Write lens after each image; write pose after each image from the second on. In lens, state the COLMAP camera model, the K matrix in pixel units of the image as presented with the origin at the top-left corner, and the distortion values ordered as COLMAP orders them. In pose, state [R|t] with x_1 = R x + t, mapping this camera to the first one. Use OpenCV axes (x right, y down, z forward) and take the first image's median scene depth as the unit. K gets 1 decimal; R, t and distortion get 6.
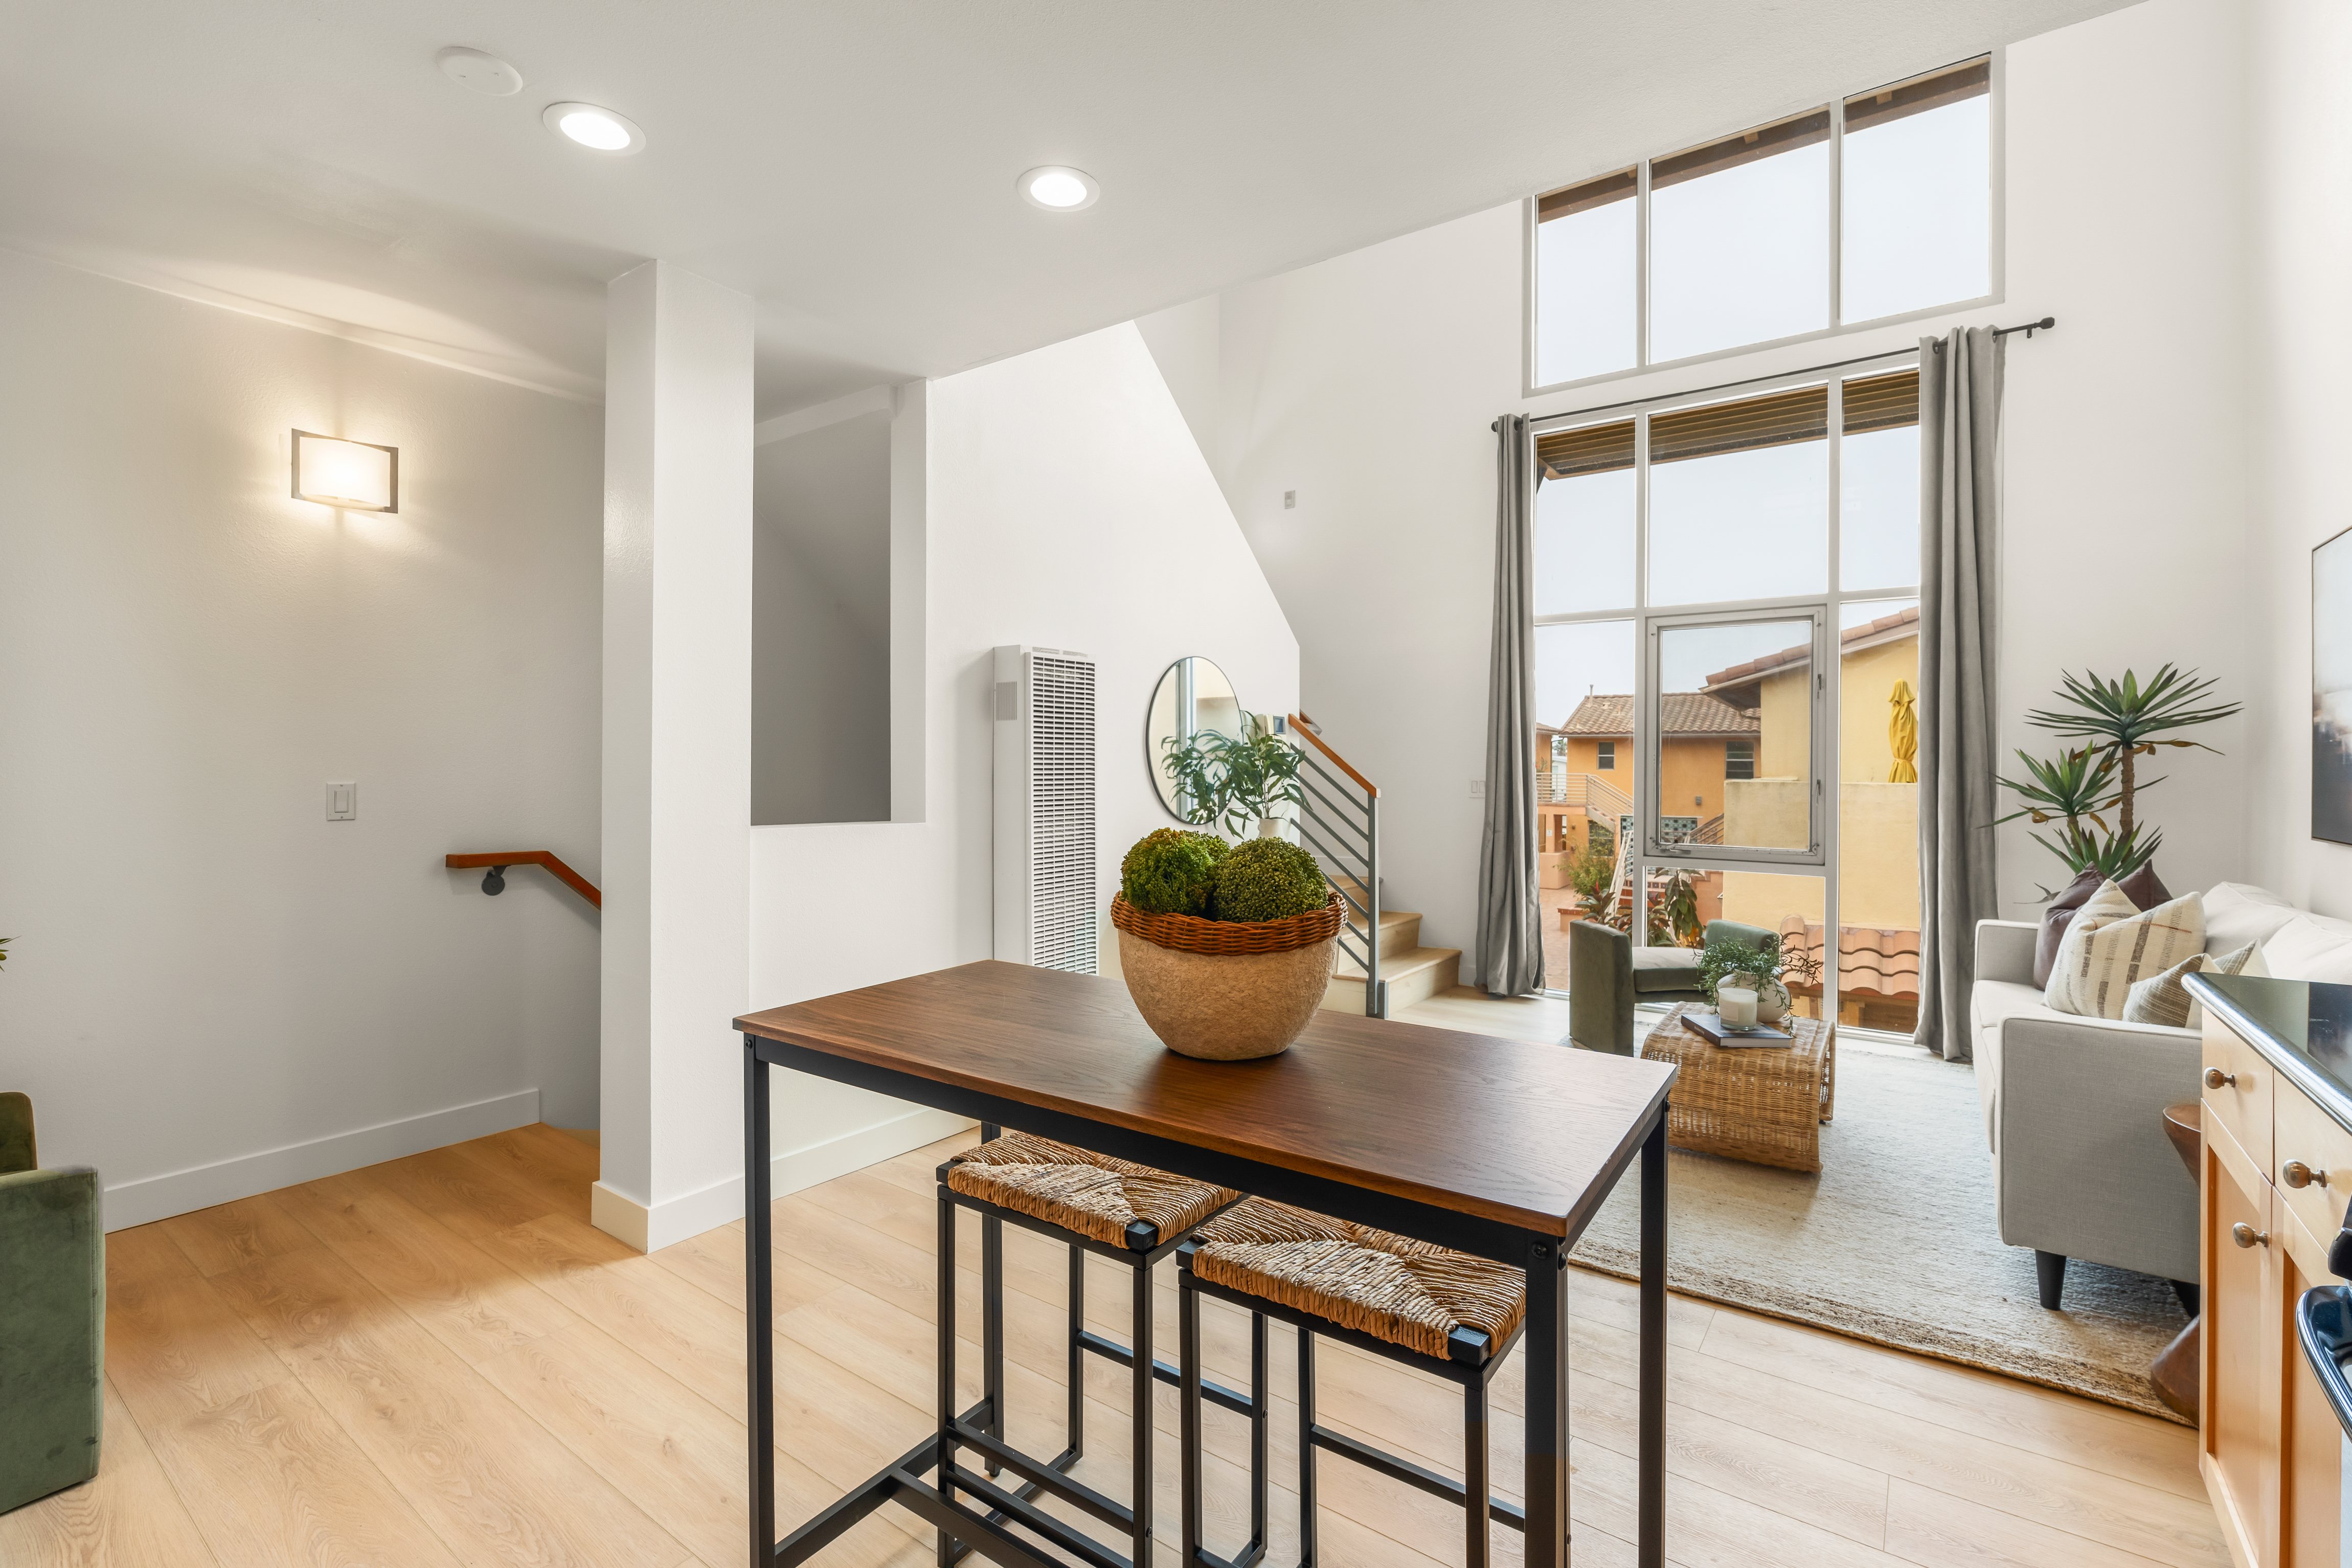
lens RADIAL K [[1035.1, 0, 1183.6], [0, 1035.1, 781.6], [0, 0, 1]] dist [-0.005509, 0.000409]
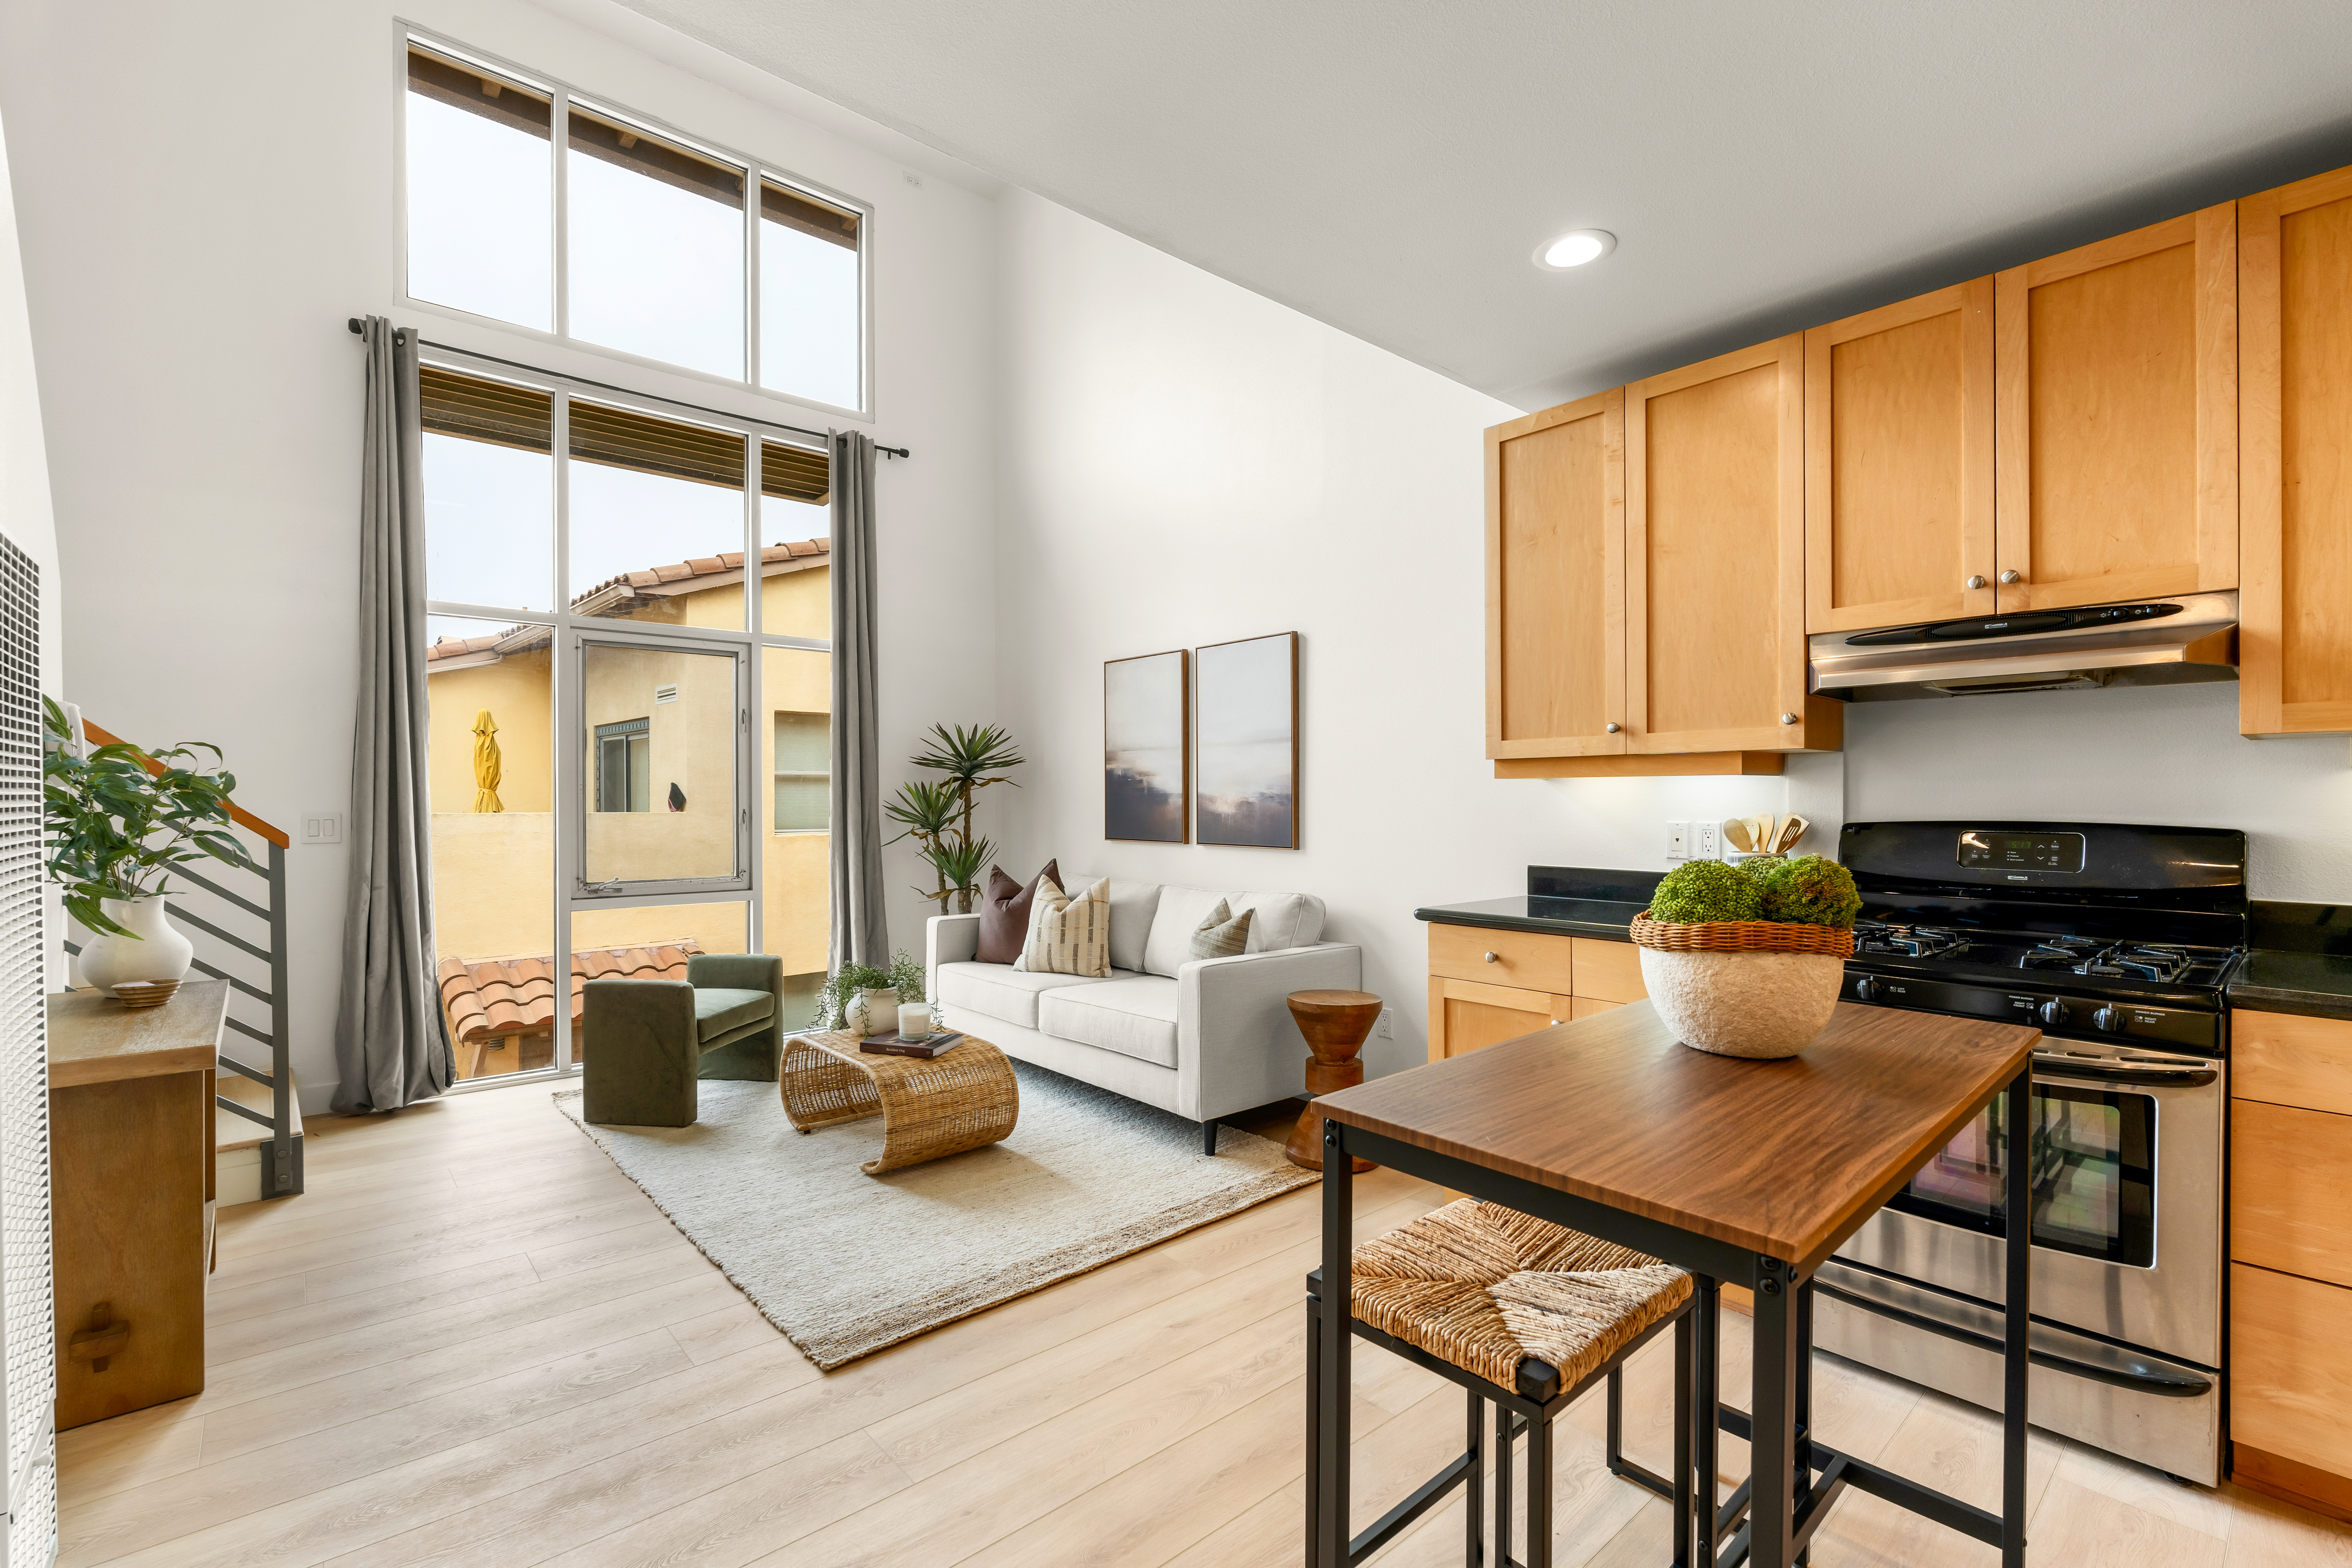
lens RADIAL K [[1035.1, 0, 1170.8], [0, 1035.1, 796.3], [0, 0, 1]] dist [-0.005509, 0.000409]
pose [[0.231657, -0.004464, 0.972787, -0.320288], [0.017594, 0.999845, 0.000398, -0.007847], [-0.972638, 0.017023, 0.231699, 0.346477]]
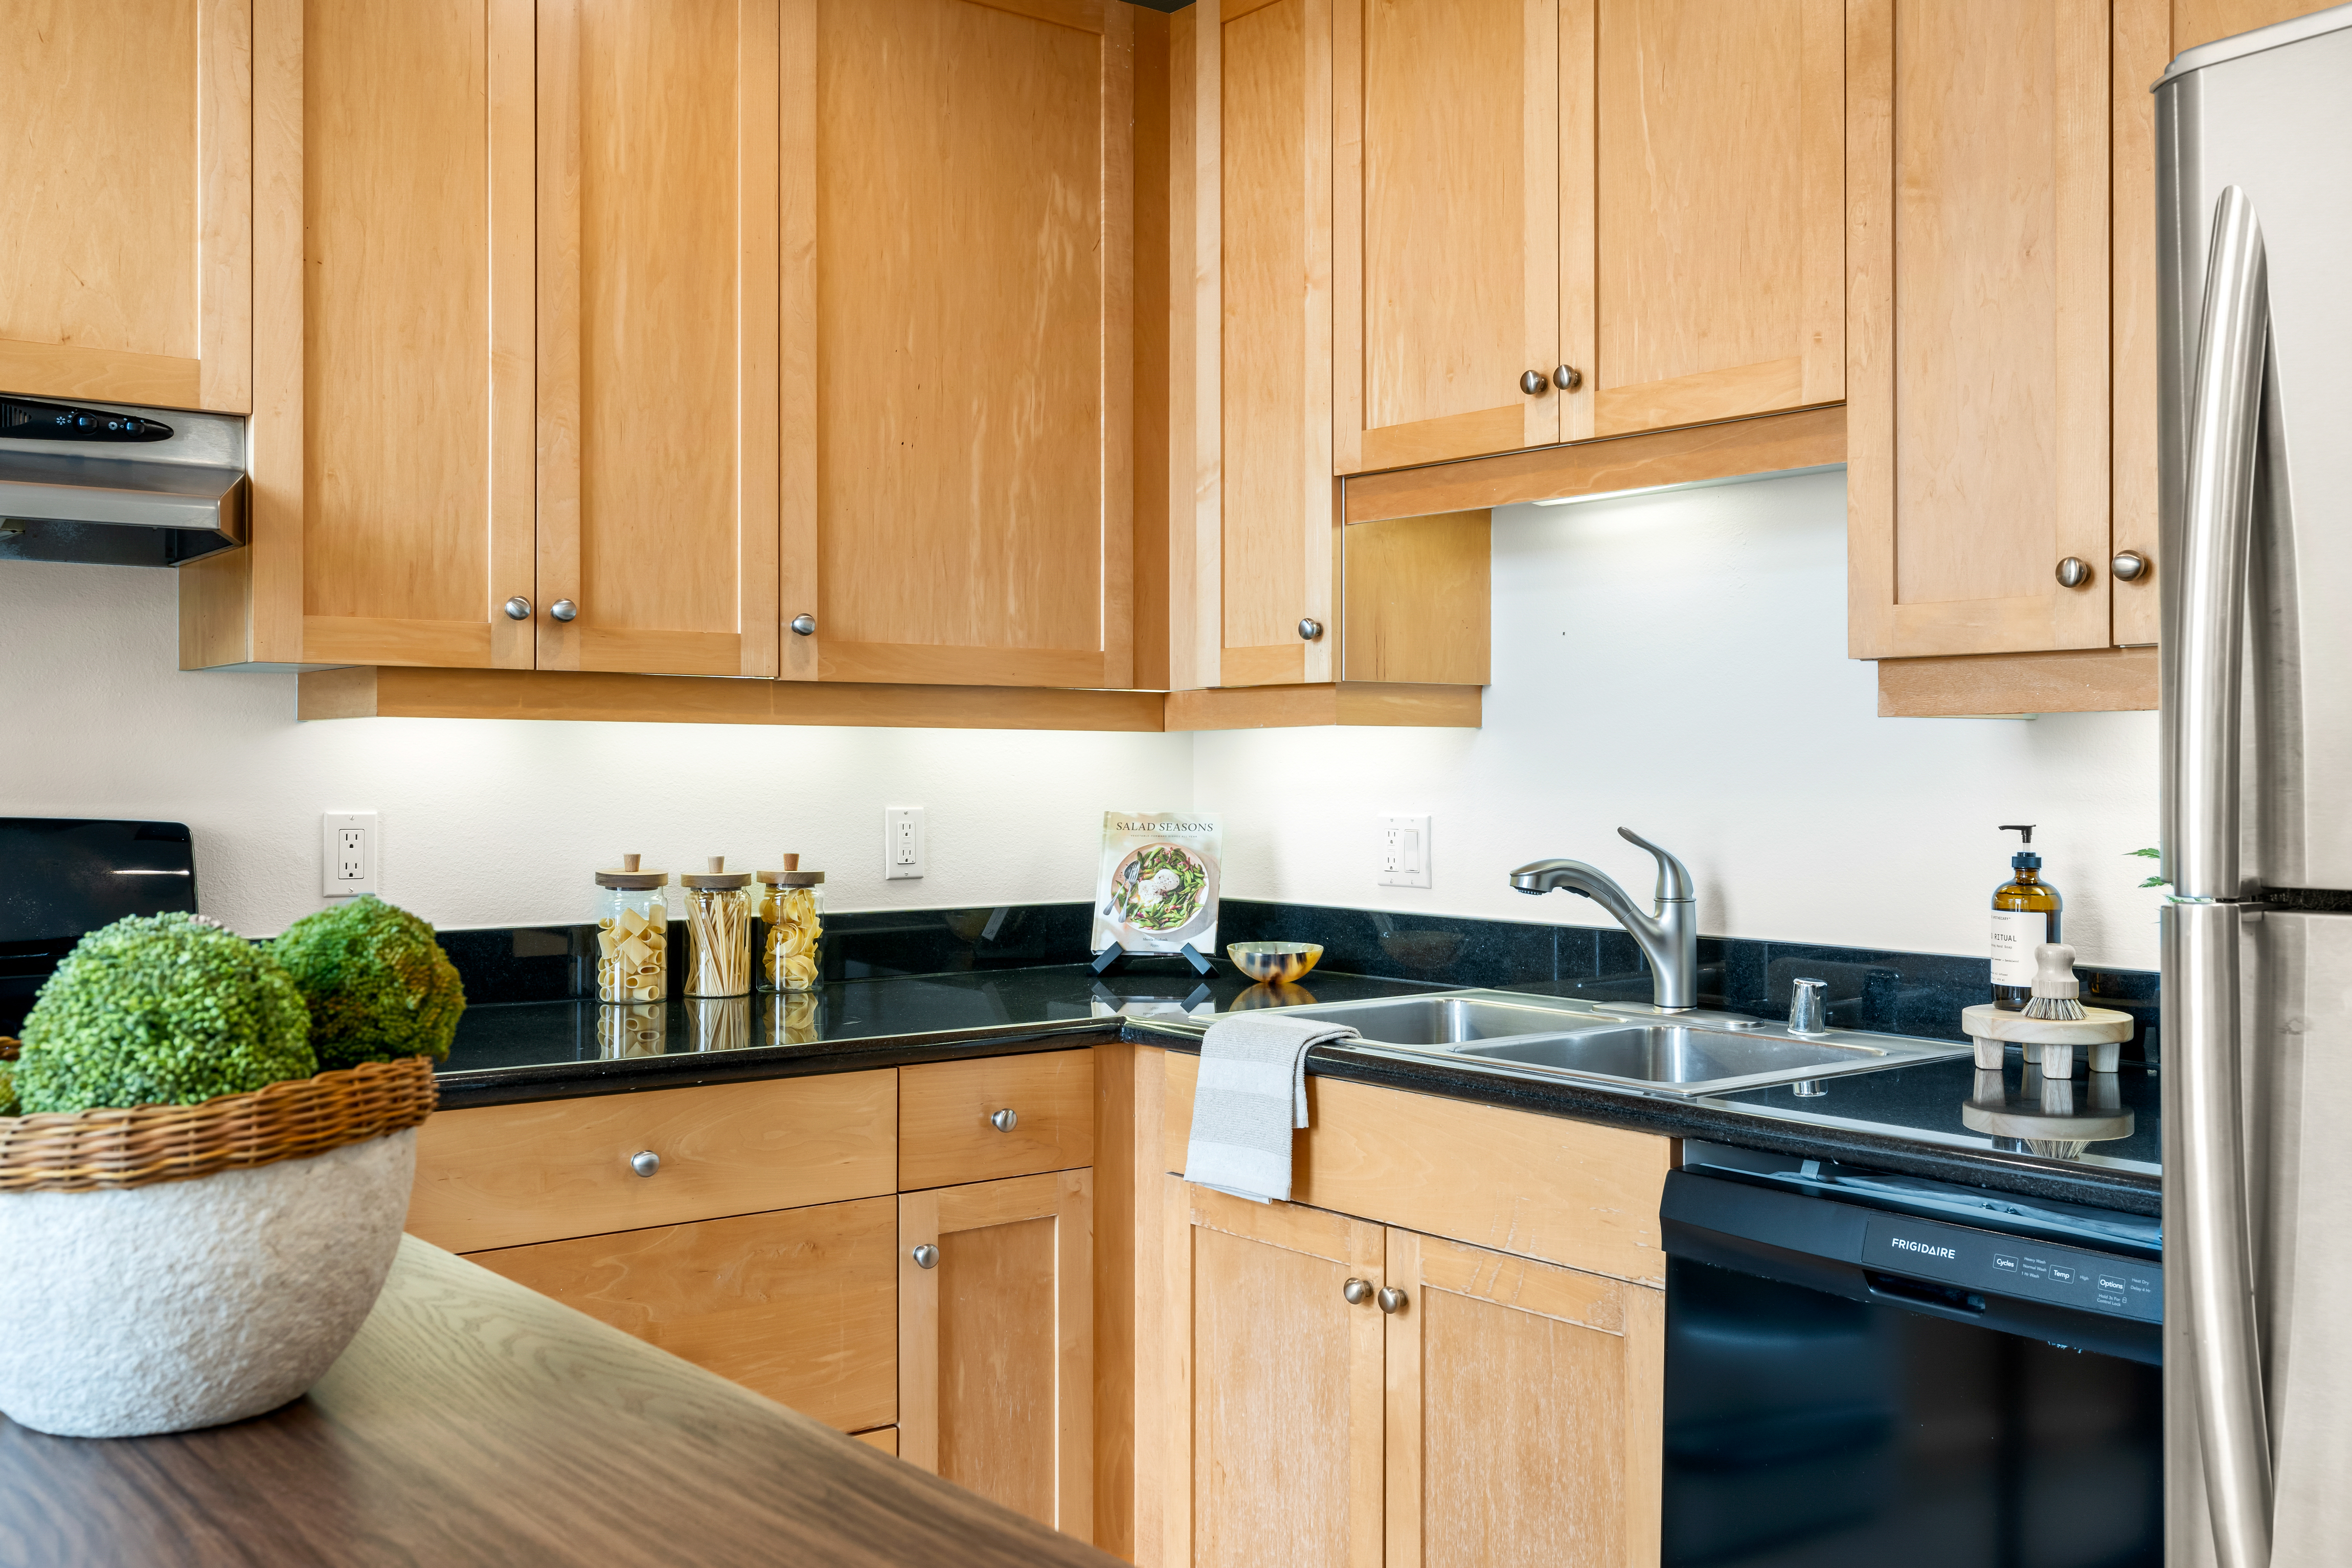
lens RADIAL K [[2172.2, 0, 1166.9], [0, 2172.2, 752.0], [0, 0, 1]] dist [0.004683, 0.000000]
pose [[-0.960457, -0.004182, 0.278397, -0.167725], [-0.001602, 0.999954, 0.009495, -0.008732], [-0.278423, 0.008673, -0.960419, 0.464572]]
